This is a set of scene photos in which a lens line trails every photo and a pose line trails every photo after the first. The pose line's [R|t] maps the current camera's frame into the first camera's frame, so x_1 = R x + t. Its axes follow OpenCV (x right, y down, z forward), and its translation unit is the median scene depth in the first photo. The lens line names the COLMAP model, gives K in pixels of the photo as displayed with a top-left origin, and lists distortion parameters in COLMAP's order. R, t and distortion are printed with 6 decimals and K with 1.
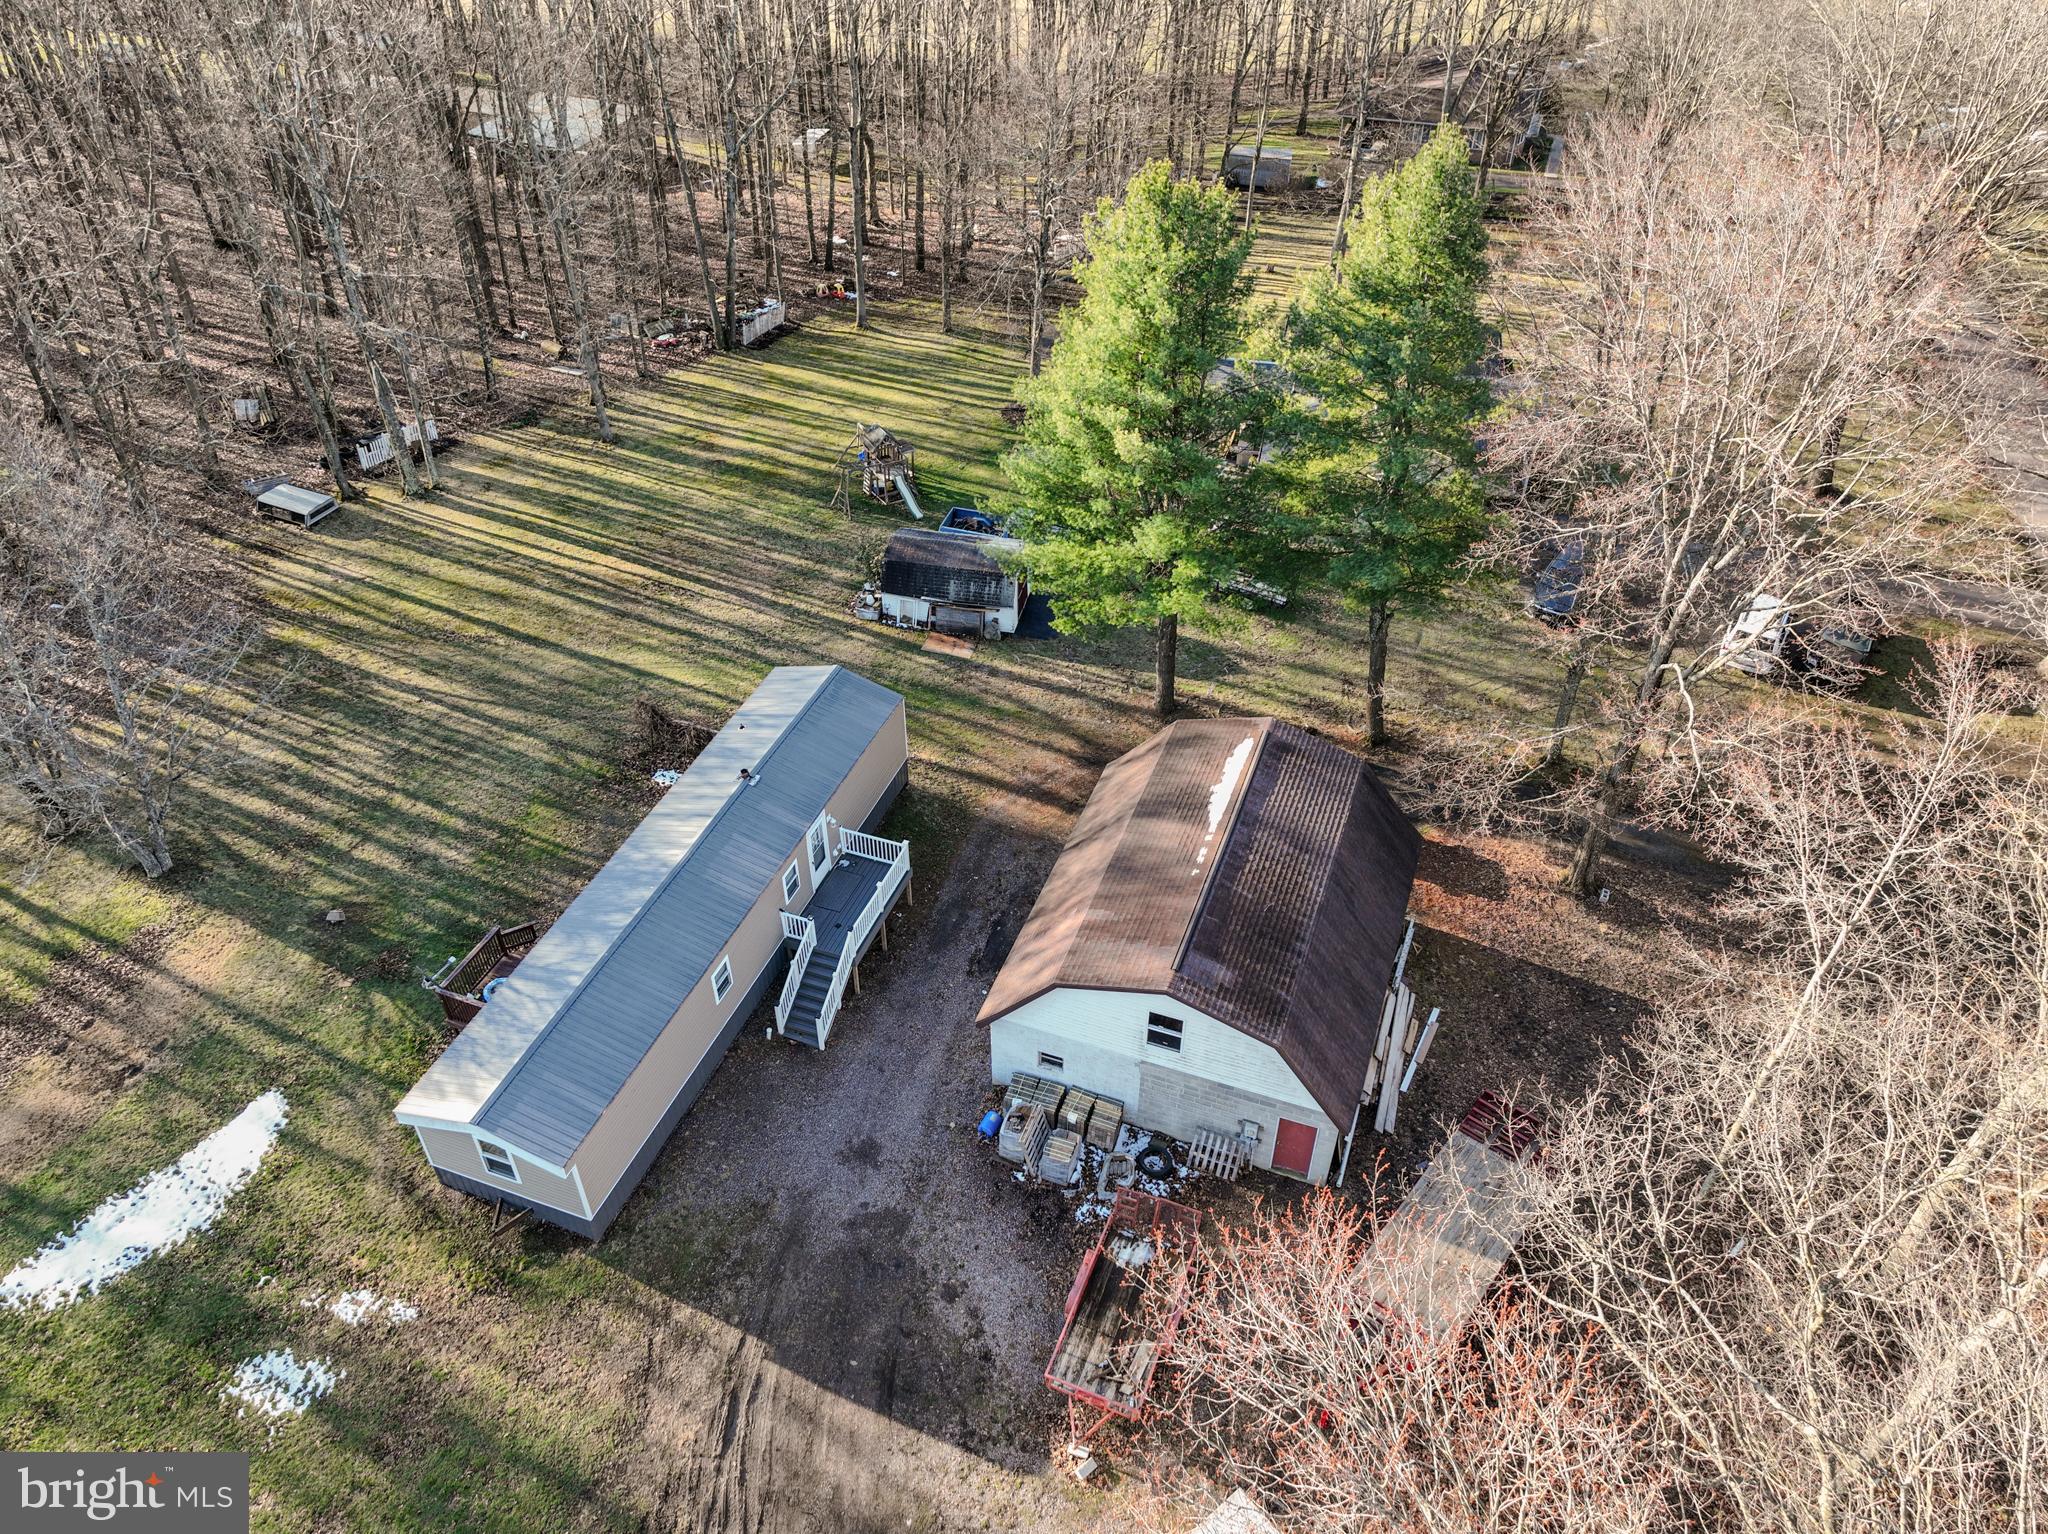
lens RADIAL K [[1451.1, 0, 1004.3], [0, 1451.1, 768.9], [0, 0, 1]] dist [0.003068, 0.011216]
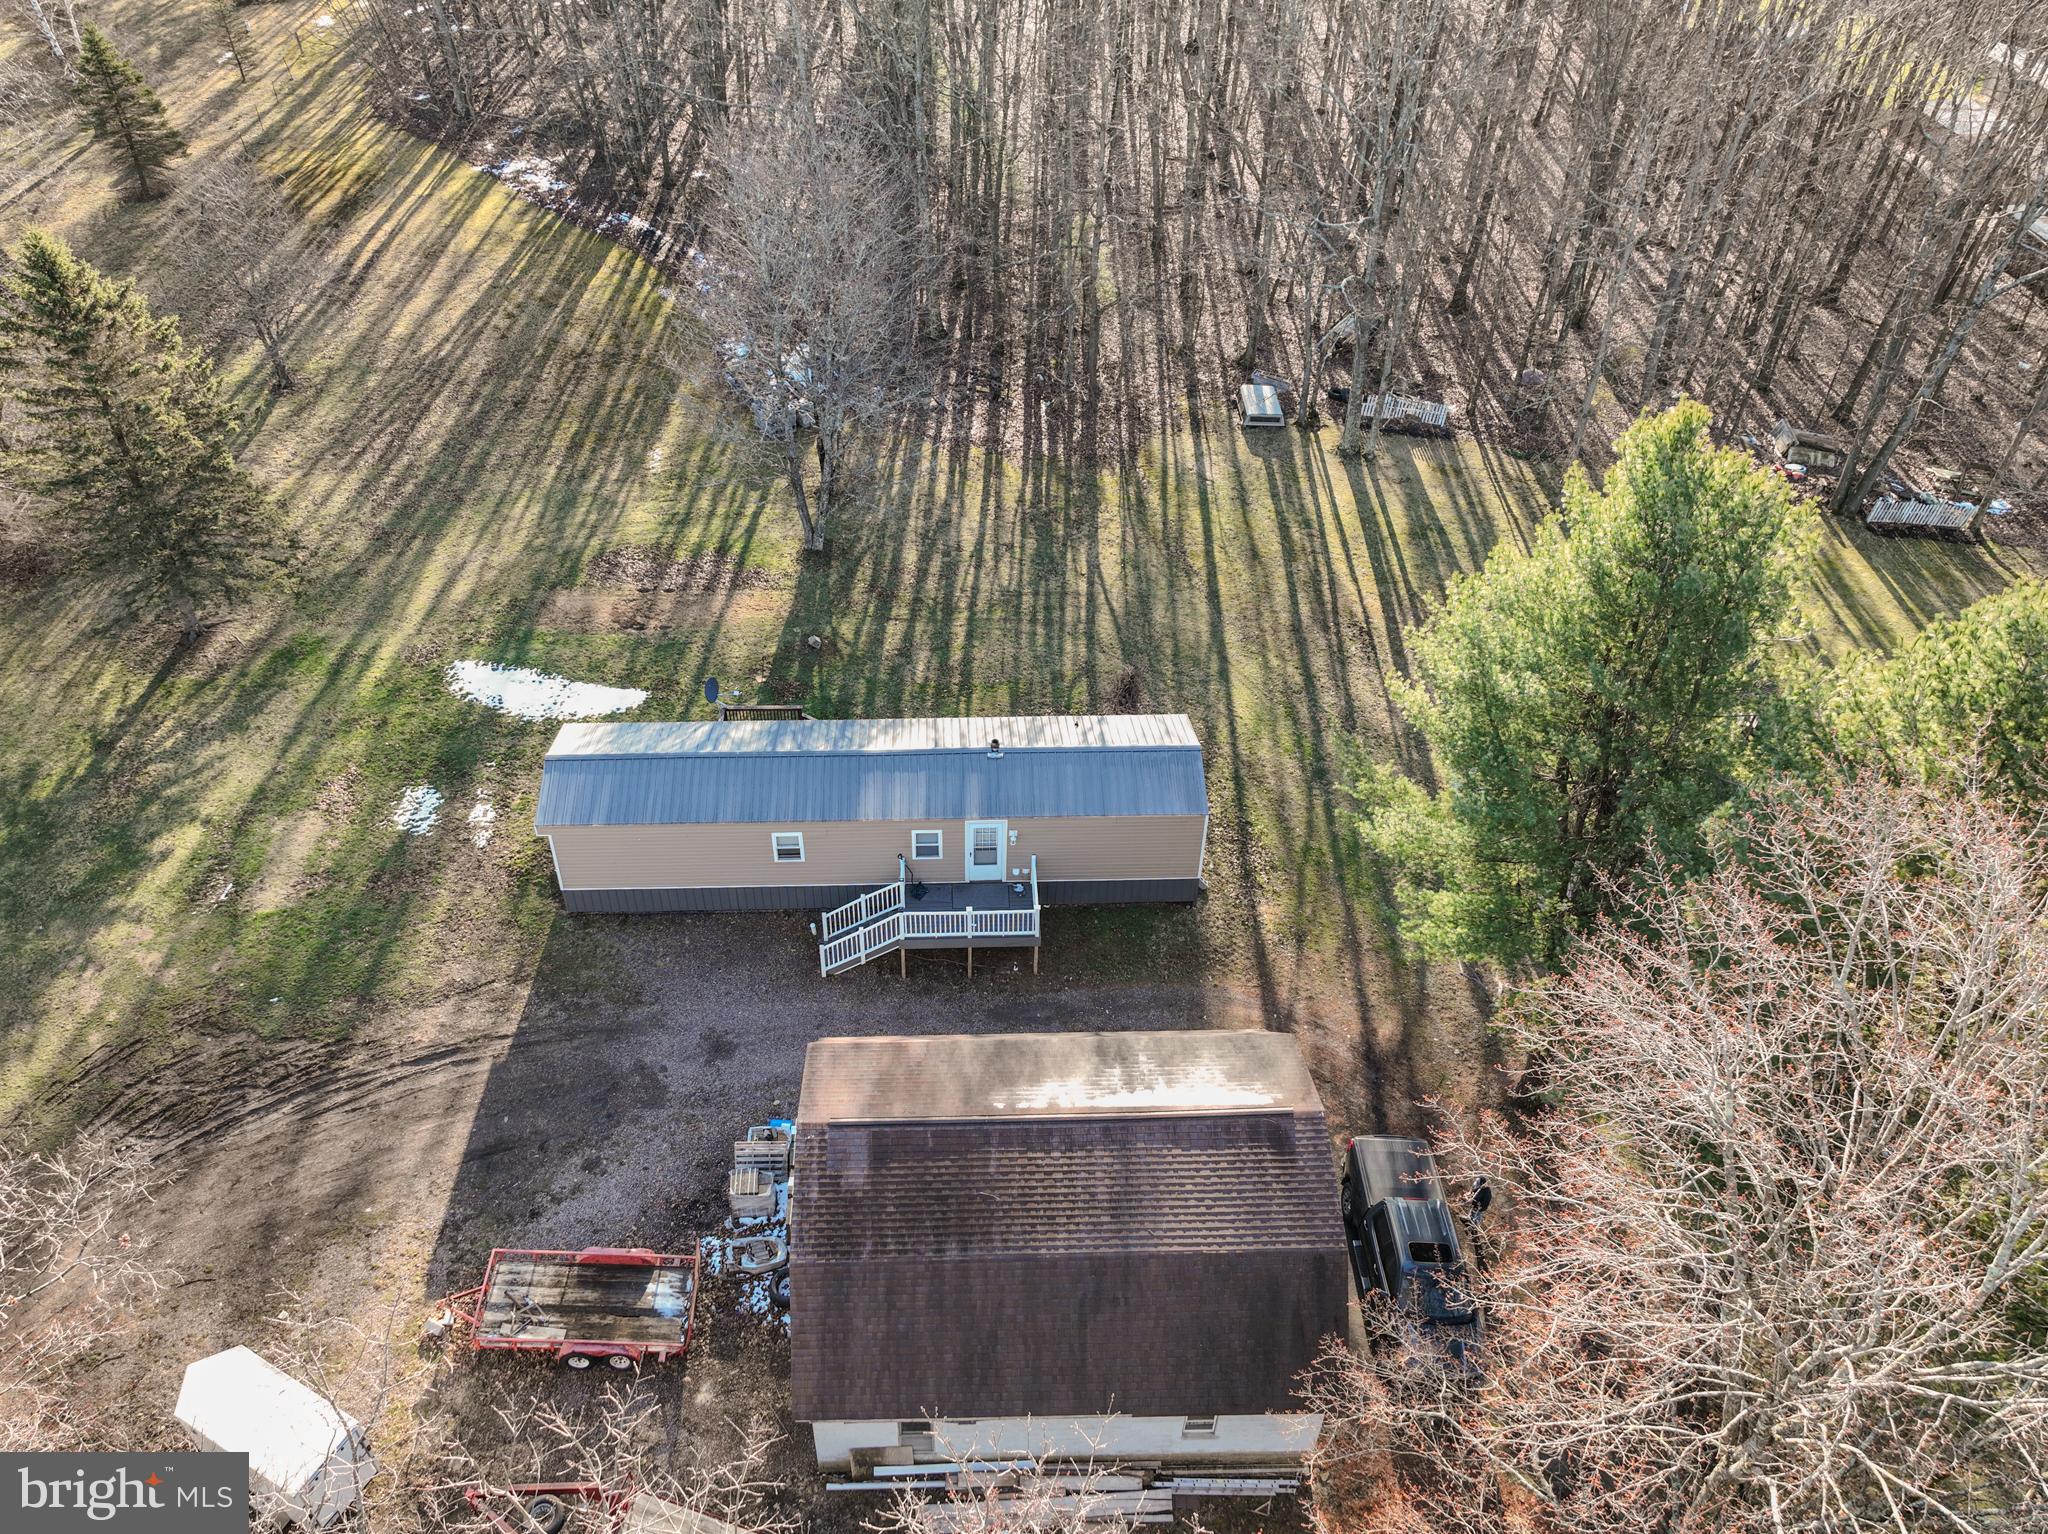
lens RADIAL K [[1477.6, 0, 963.2], [0, 1477.6, 765.4], [0, 0, 1]] dist [-0.000381, 0.002054]
pose [[0.378384, 0.593485, -0.710353, 0.503331], [-0.594505, 0.744026, 0.304943, -0.261089], [0.709500, 0.306923, 0.634357, 0.330007]]
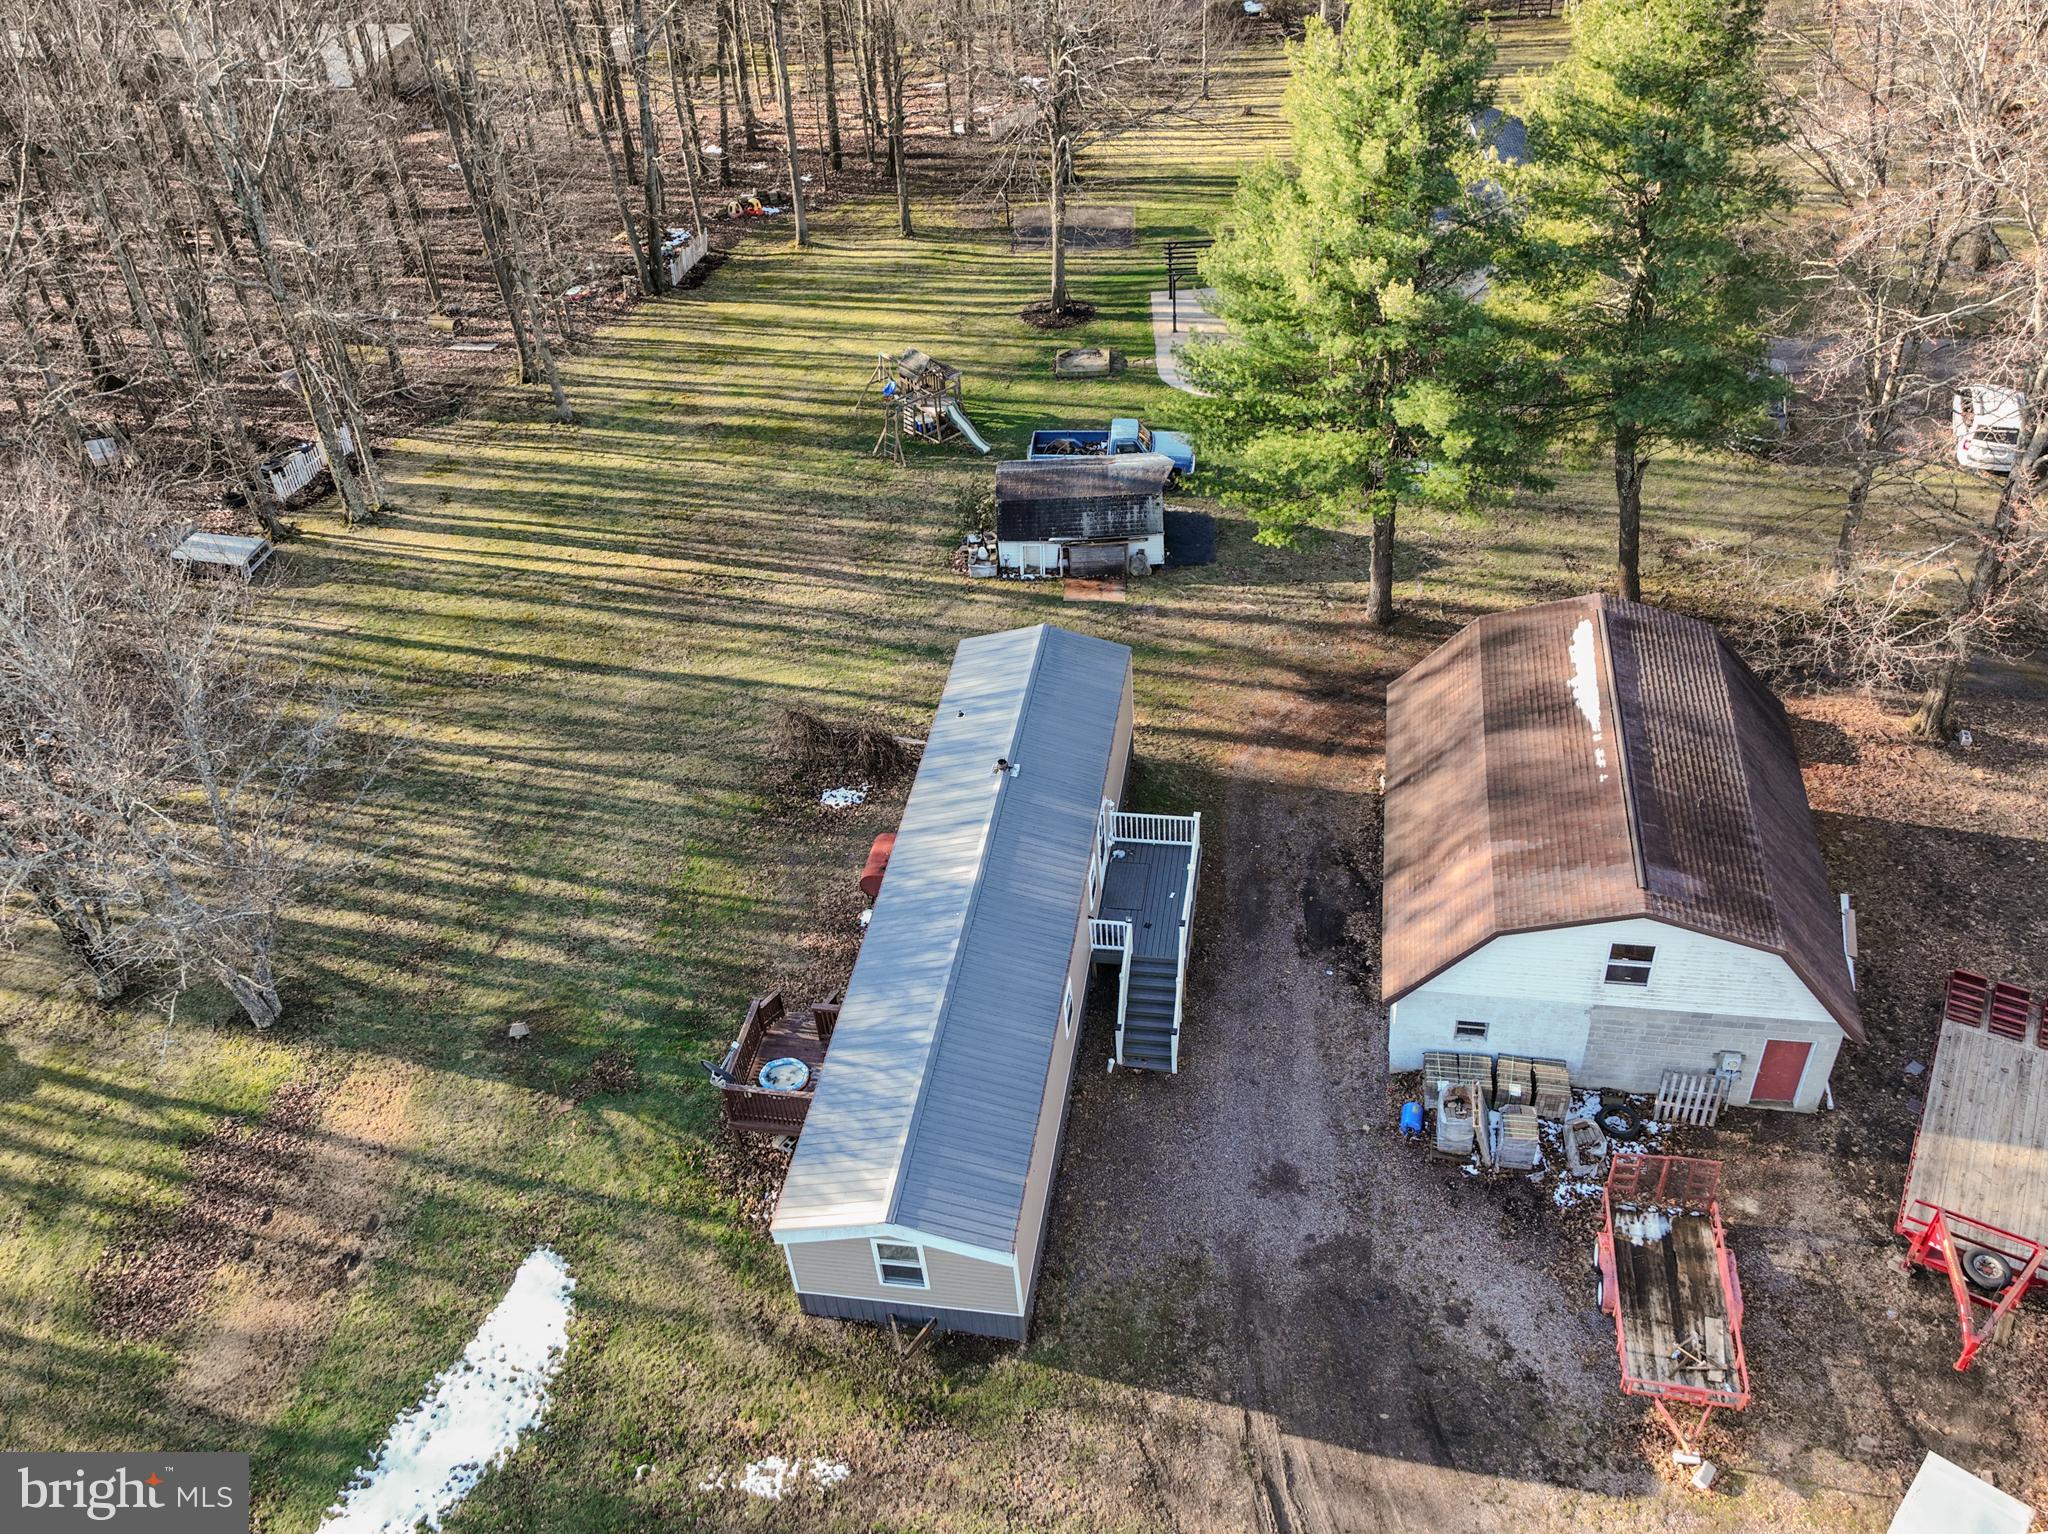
lens RADIAL K [[1761.2, 0, 983.9], [0, 1761.2, 763.5], [0, 0, 1]] dist [0.006287, 0.006804]
pose [[0.980159, -0.171823, 0.098814, -0.271063], [0.172357, 0.985029, 0.003171, -0.002438], [-0.097879, 0.013924, 0.995101, 0.006546]]
